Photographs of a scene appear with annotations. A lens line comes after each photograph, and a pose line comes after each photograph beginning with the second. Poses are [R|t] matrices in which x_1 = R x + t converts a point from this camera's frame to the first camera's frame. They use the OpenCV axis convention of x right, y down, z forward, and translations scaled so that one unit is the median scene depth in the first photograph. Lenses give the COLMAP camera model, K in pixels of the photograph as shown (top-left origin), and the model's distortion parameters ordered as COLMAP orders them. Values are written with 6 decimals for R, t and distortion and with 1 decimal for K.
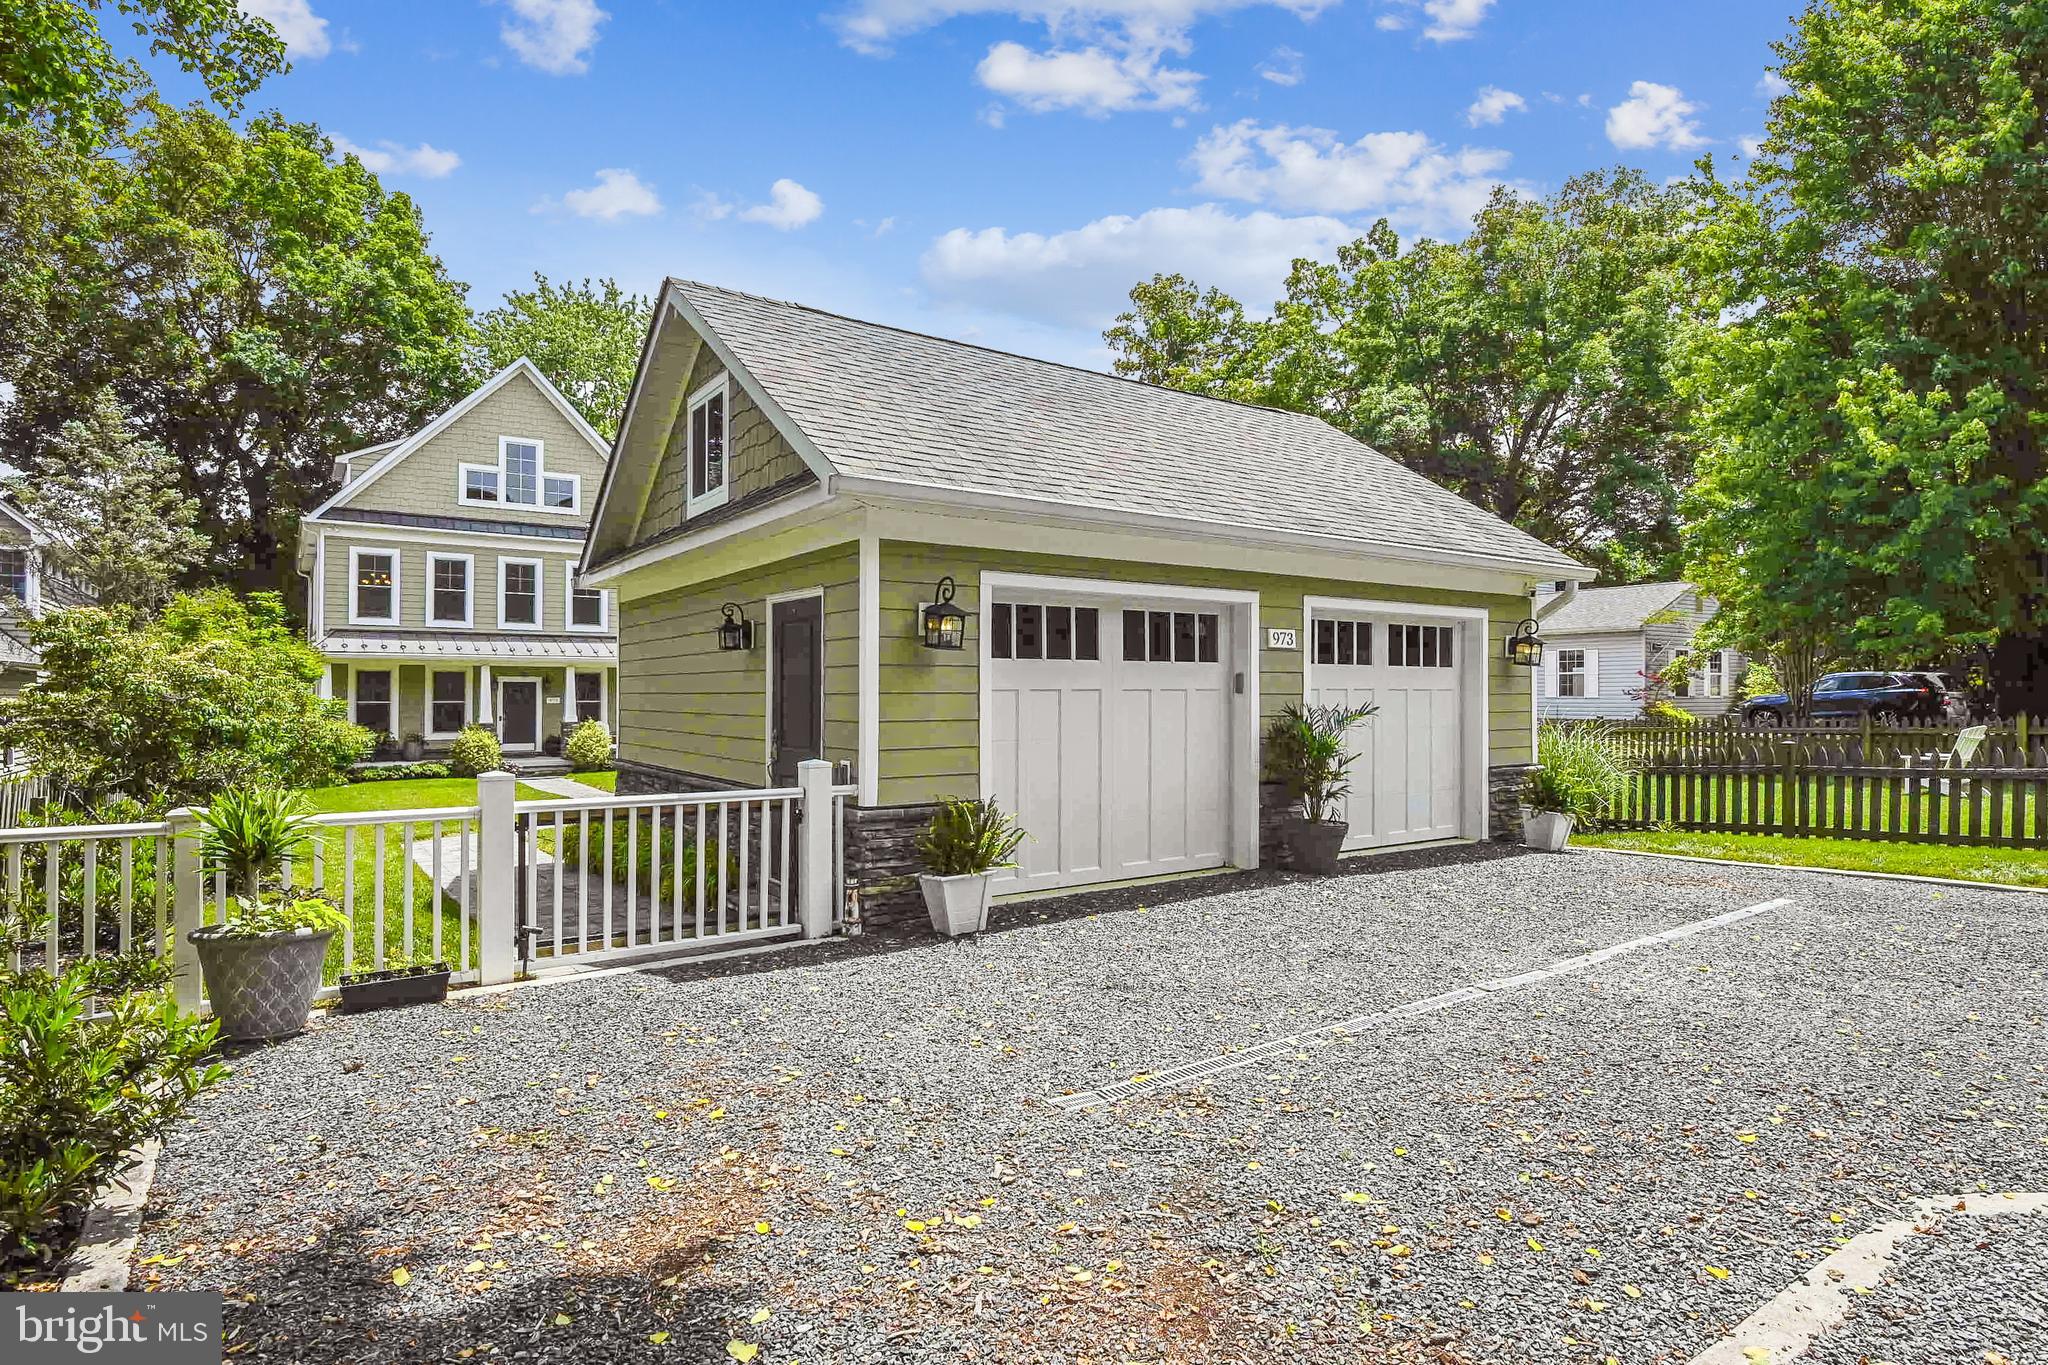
lens RADIAL K [[1131.1, 0, 1031.4], [0, 1131.1, 673.3], [0, 0, 1]] dist [-0.002752, 0.001288]
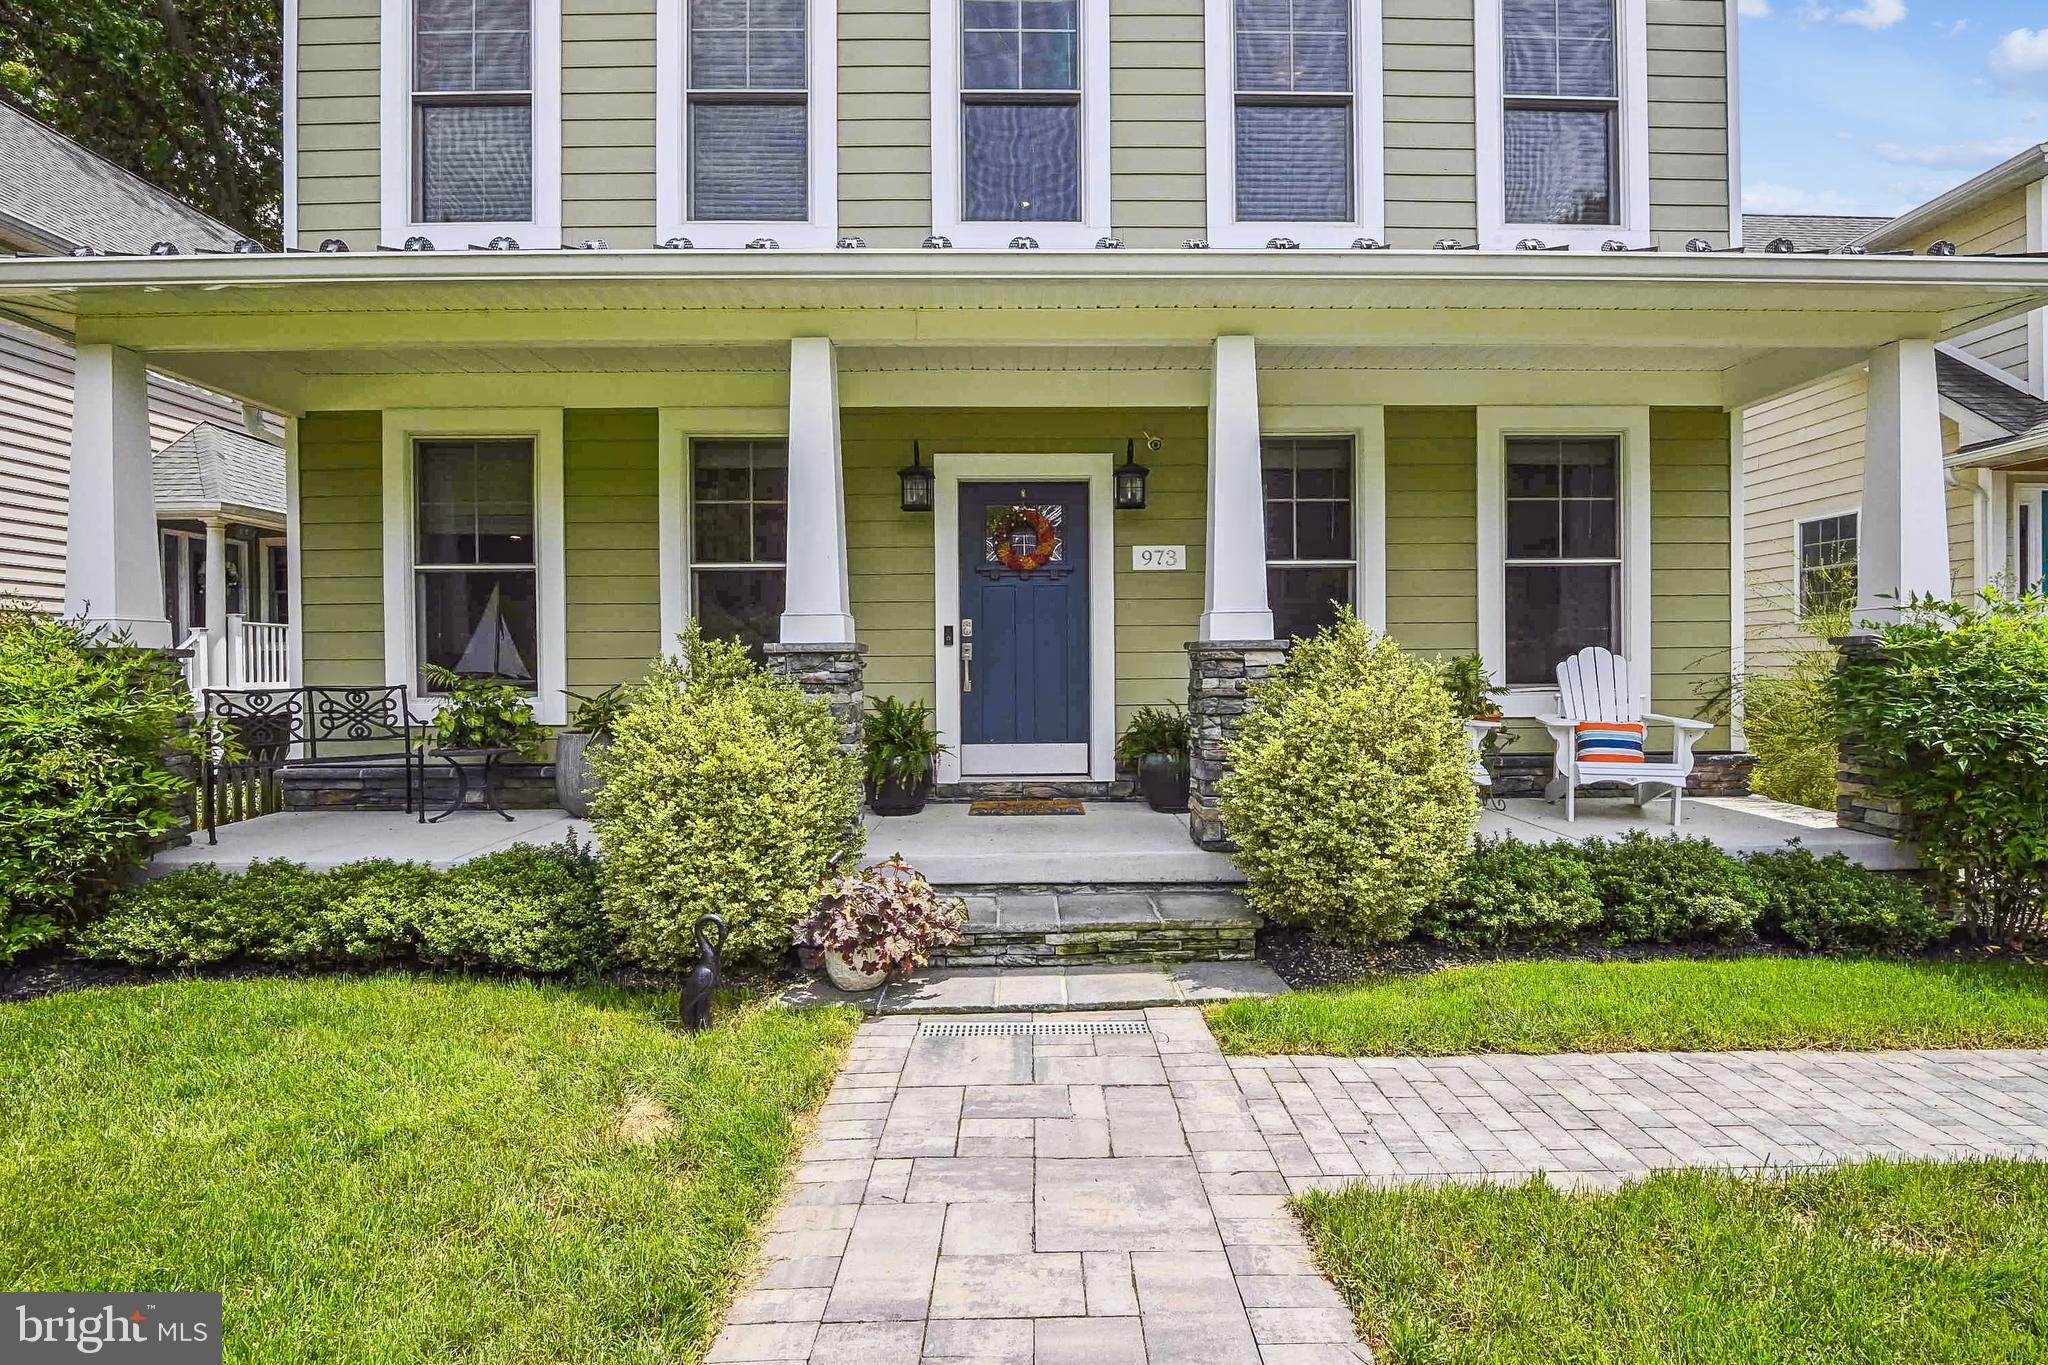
lens RADIAL K [[958.2, 0, 1063.0], [0, 958.2, 667.5], [0, 0, 1]] dist [-0.008350, -0.007319]
pose [[0.857777, 0.001725, -0.514018, -0.346382], [0.013997, 0.999545, 0.026713, 0.041532], [0.513831, -0.030108, 0.857363, 0.838311]]
